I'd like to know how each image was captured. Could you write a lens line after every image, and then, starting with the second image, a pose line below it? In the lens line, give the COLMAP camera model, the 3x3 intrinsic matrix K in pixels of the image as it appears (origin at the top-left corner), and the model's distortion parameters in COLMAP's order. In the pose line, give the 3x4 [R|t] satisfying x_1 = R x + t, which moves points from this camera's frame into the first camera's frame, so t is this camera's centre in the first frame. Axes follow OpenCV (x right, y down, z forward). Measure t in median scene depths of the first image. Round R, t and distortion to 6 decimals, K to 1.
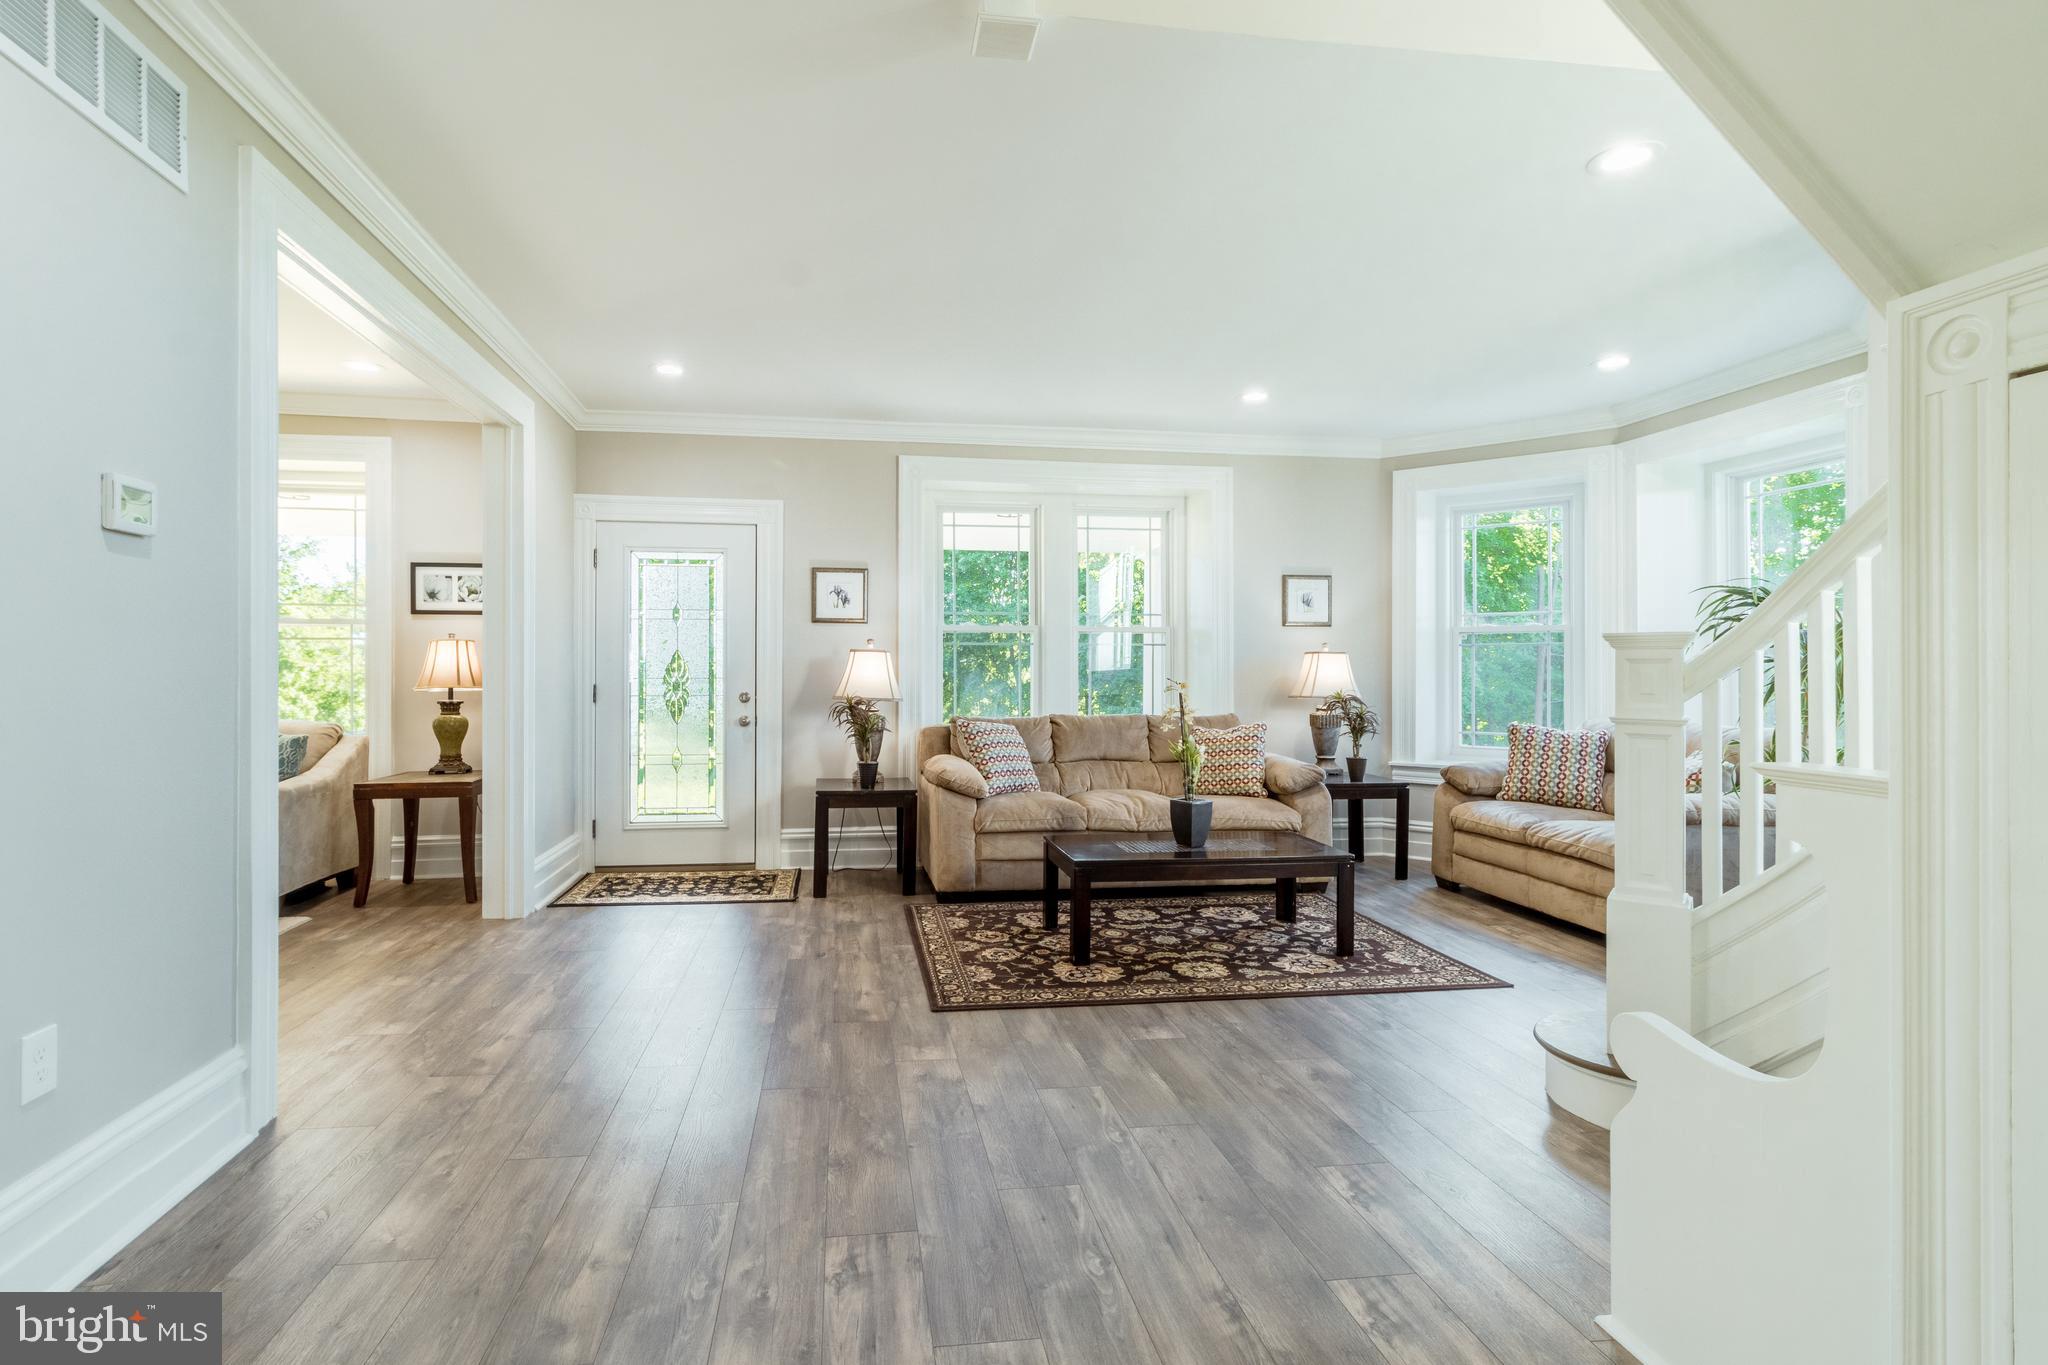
lens RADIAL K [[960.7, 0, 1023.5], [0, 960.7, 671.0], [0, 0, 1]] dist [0.002050, 0.000629]
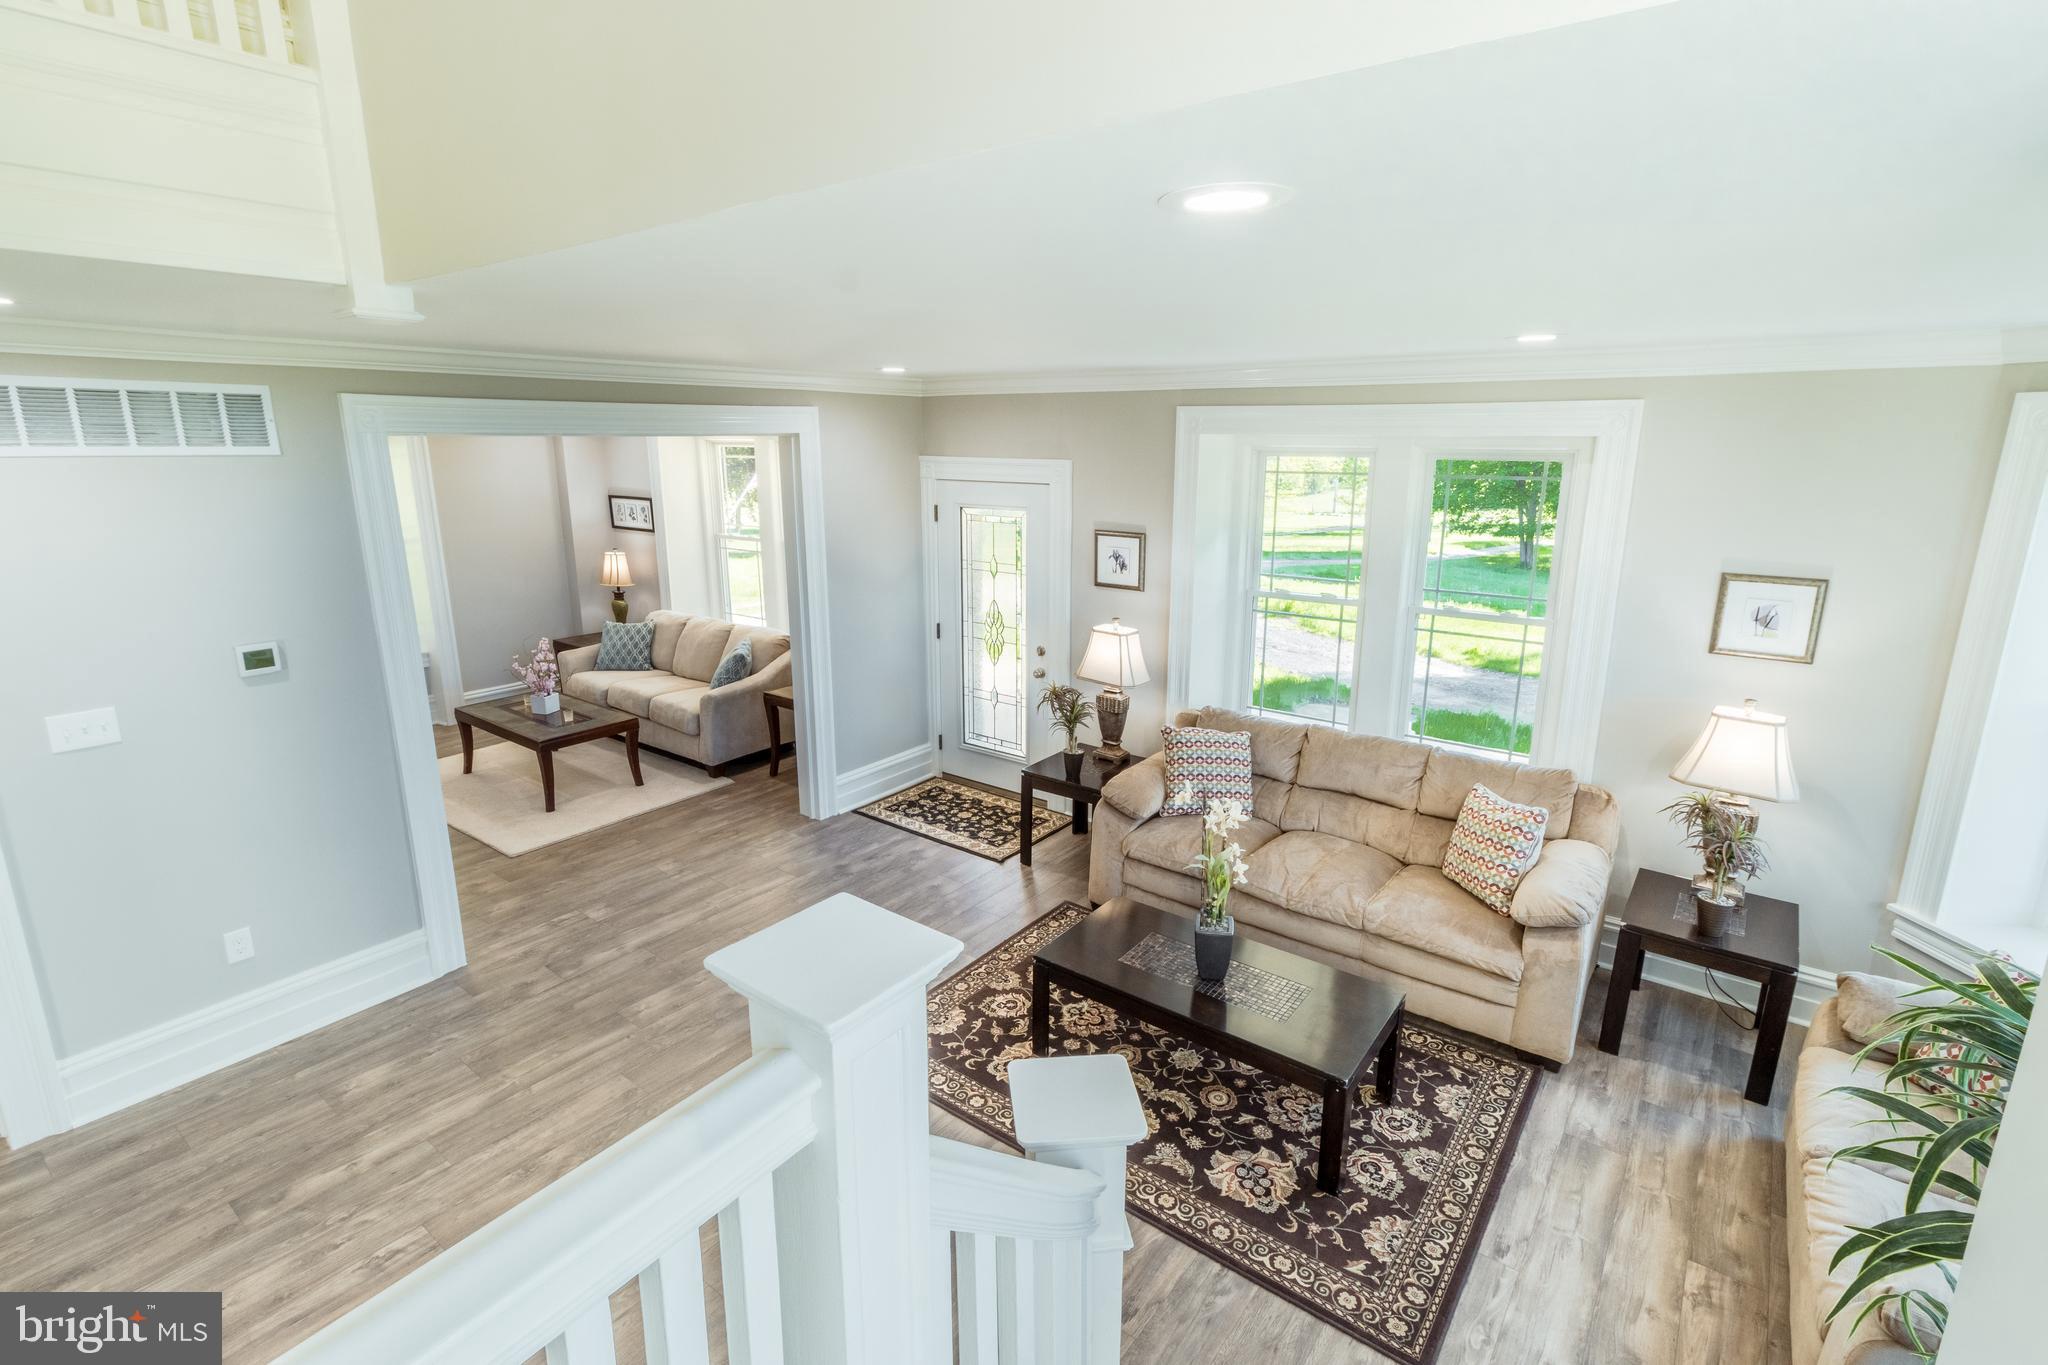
lens RADIAL K [[960.7, 0, 1025.5], [0, 960.7, 692.7], [0, 0, 1]] dist [0.002050, 0.000629]
pose [[0.700983, 0.186171, -0.688450, 0.470507], [-0.011672, 0.968192, 0.249936, -0.208395], [0.713083, -0.167165, 0.680859, 0.286697]]
